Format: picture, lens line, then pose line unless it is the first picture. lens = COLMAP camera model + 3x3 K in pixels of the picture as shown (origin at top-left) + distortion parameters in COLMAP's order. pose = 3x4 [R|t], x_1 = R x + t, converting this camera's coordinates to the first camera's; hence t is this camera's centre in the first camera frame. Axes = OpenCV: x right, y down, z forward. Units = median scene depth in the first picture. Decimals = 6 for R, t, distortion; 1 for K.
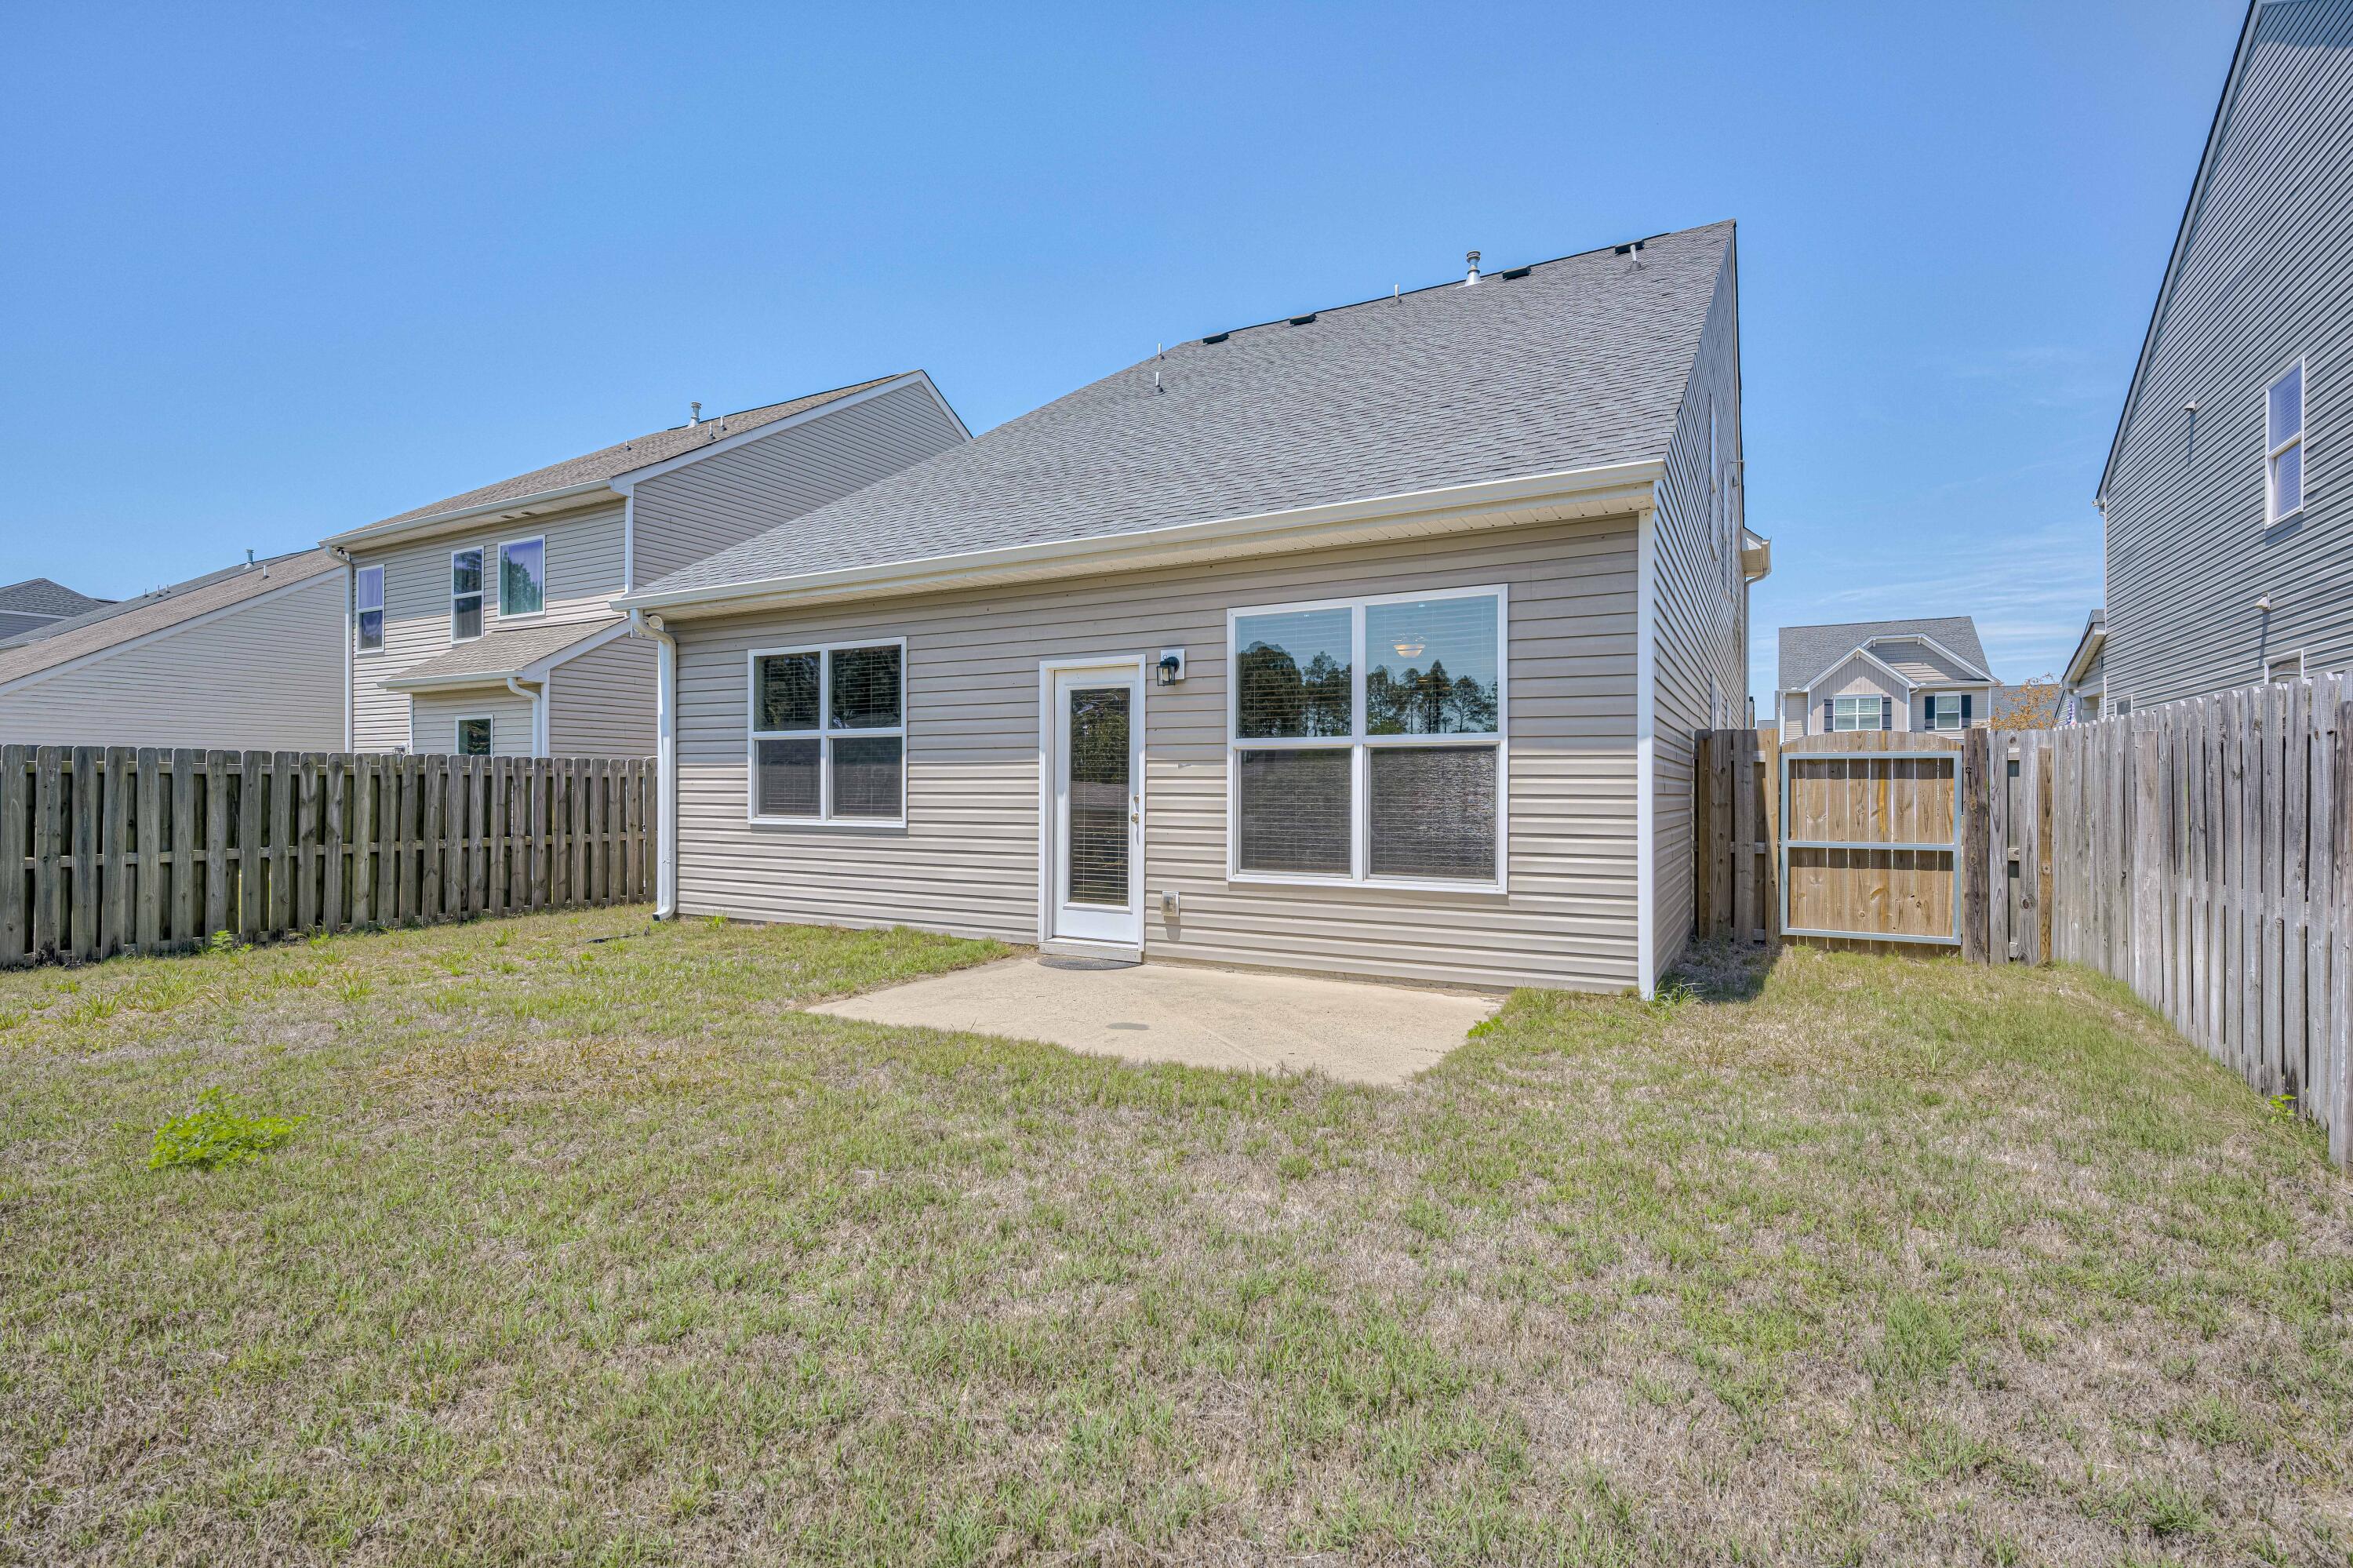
lens RADIAL K [[1088.6, 0, 1173.4], [0, 1088.6, 781.6], [0, 0, 1]] dist [-0.001085, -0.000019]
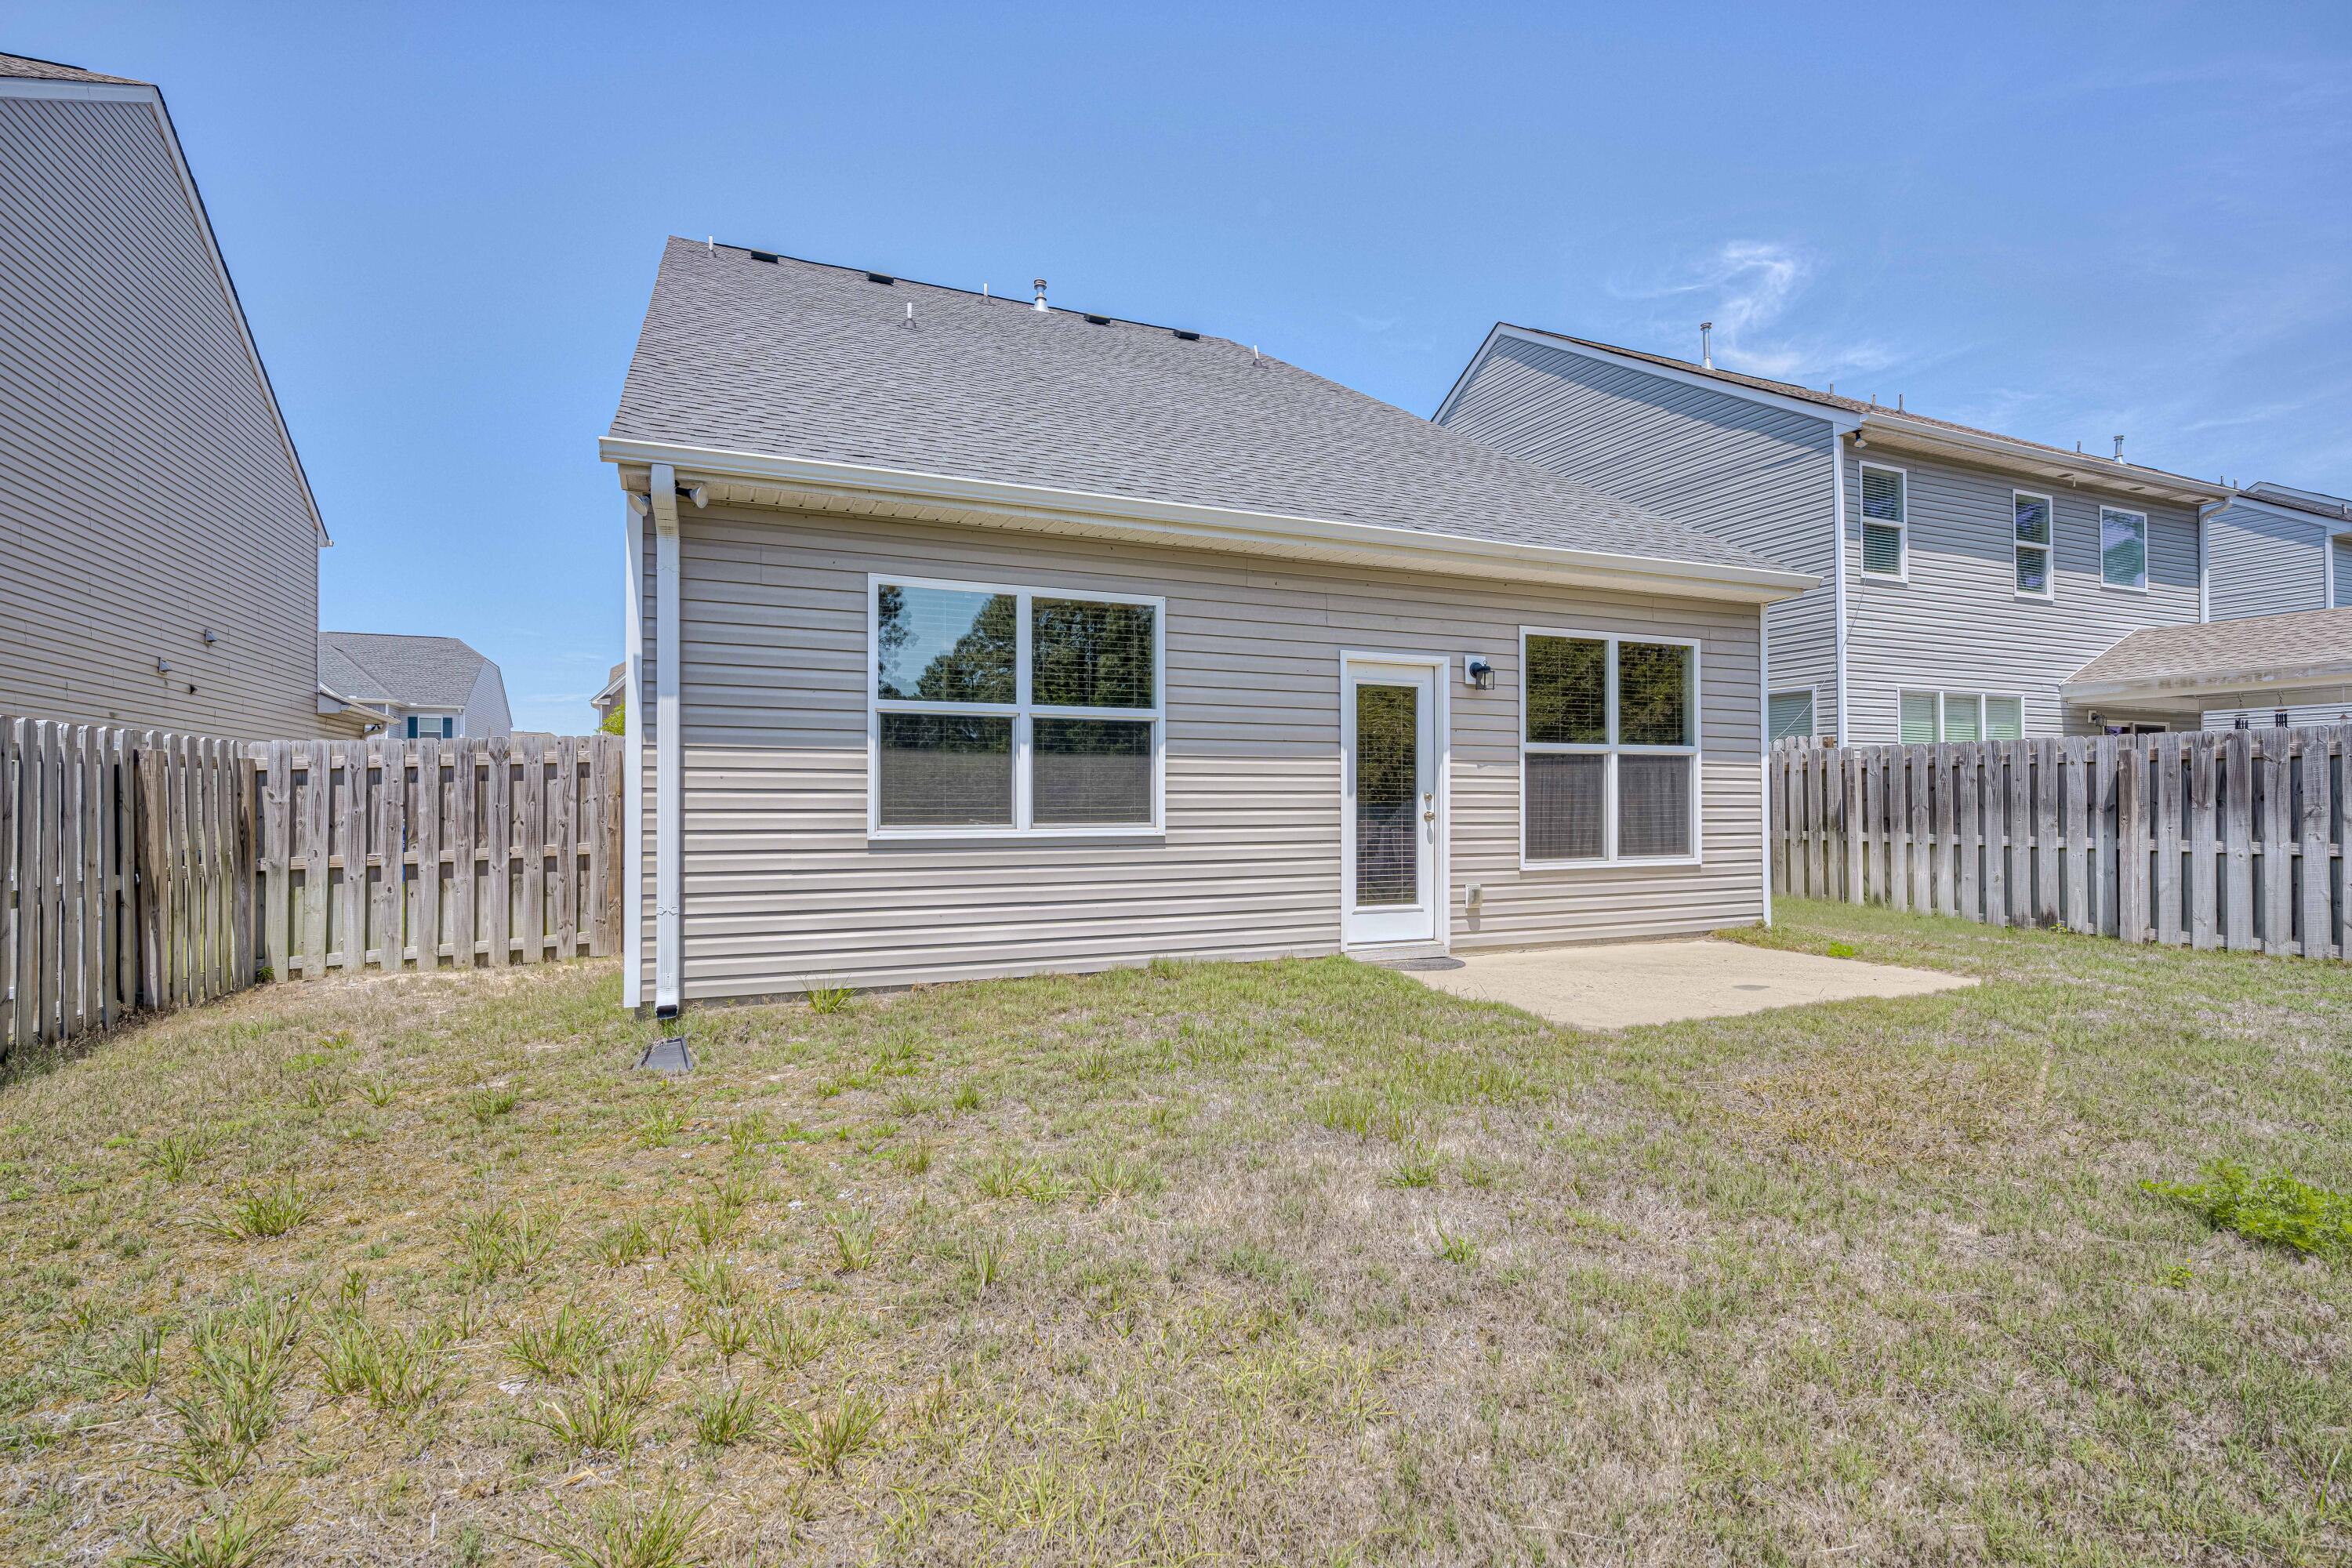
lens RADIAL K [[1088.1, 0, 1171.7], [0, 1088.1, 793.9], [0, 0, 1]] dist [-0.001085, -0.000019]
pose [[0.609994, 0.004162, 0.792395, -0.949540], [-0.000616, 0.999988, -0.004777, 0.016913], [-0.792406, 0.002426, 0.609989, 0.548127]]
